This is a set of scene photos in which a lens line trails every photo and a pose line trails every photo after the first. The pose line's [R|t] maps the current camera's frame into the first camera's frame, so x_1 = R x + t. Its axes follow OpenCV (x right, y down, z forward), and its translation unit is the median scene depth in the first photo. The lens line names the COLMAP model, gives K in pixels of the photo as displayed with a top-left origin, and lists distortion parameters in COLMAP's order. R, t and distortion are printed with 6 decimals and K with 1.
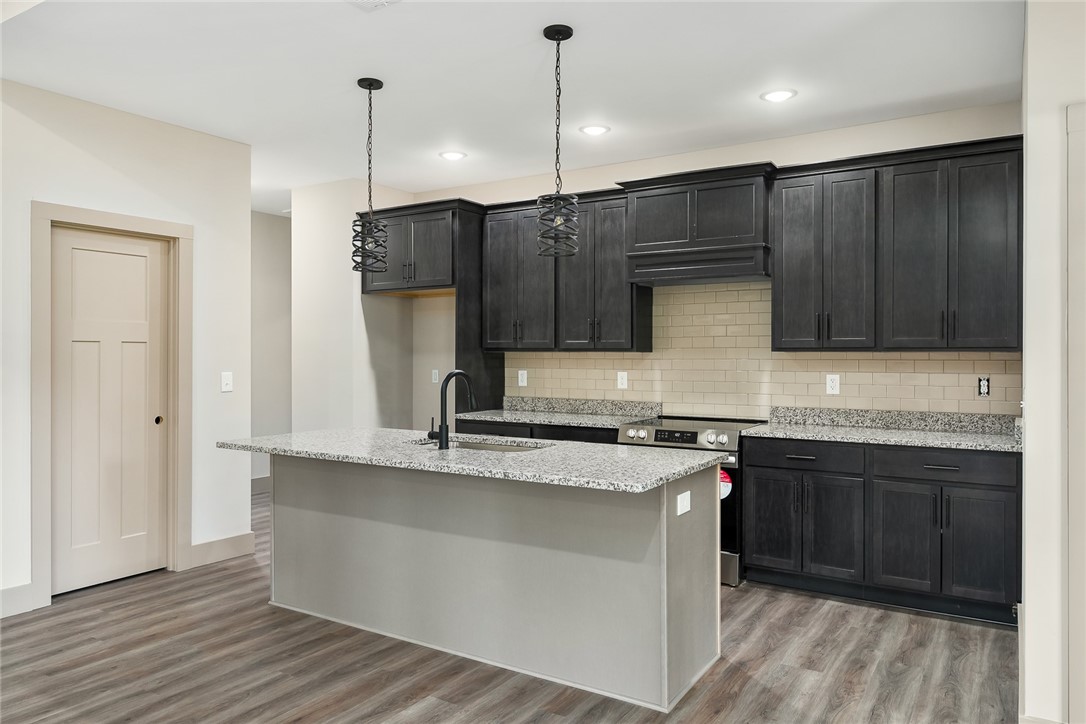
lens RADIAL K [[747.4, 0, 542.2], [0, 747.4, 361.1], [0, 0, 1]] dist [-0.019728, 0.001888]
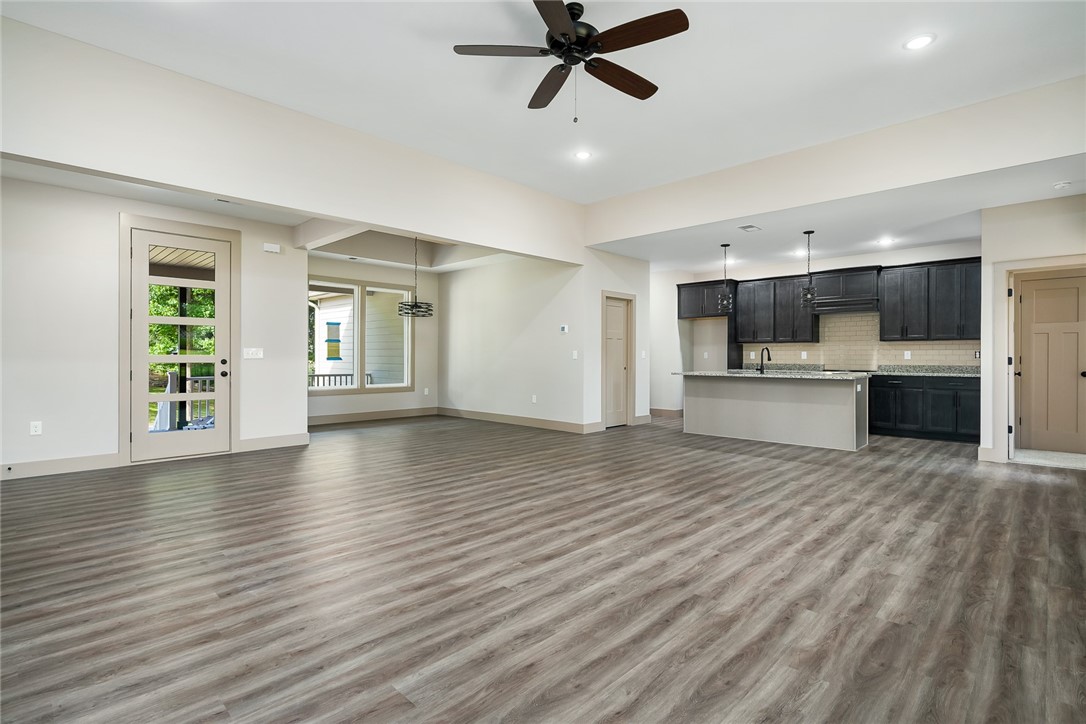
lens RADIAL K [[522.0, 0, 547.9], [0, 522.0, 358.0], [0, 0, 1]] dist [-0.004875, -0.001097]
pose [[0.978671, 0.001612, -0.205427, -0.401522], [-0.002223, 0.999994, -0.002742, 0.048299], [0.205421, 0.003140, 0.978669, -0.883383]]
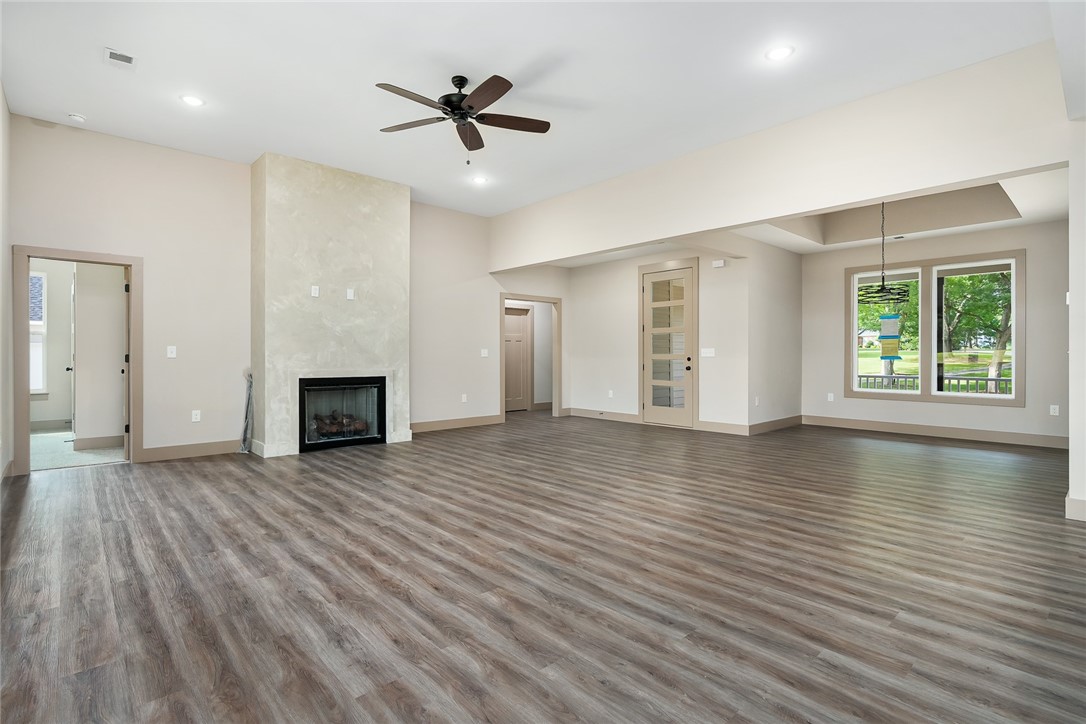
lens RADIAL K [[522.0, 0, 545.8], [0, 522.0, 357.9], [0, 0, 1]] dist [-0.004875, -0.001097]
pose [[-0.260978, 0.005441, -0.965329, 0.802038], [-0.006020, 0.999956, 0.007263, 0.038133], [0.965326, 0.007707, -0.260934, 0.927800]]
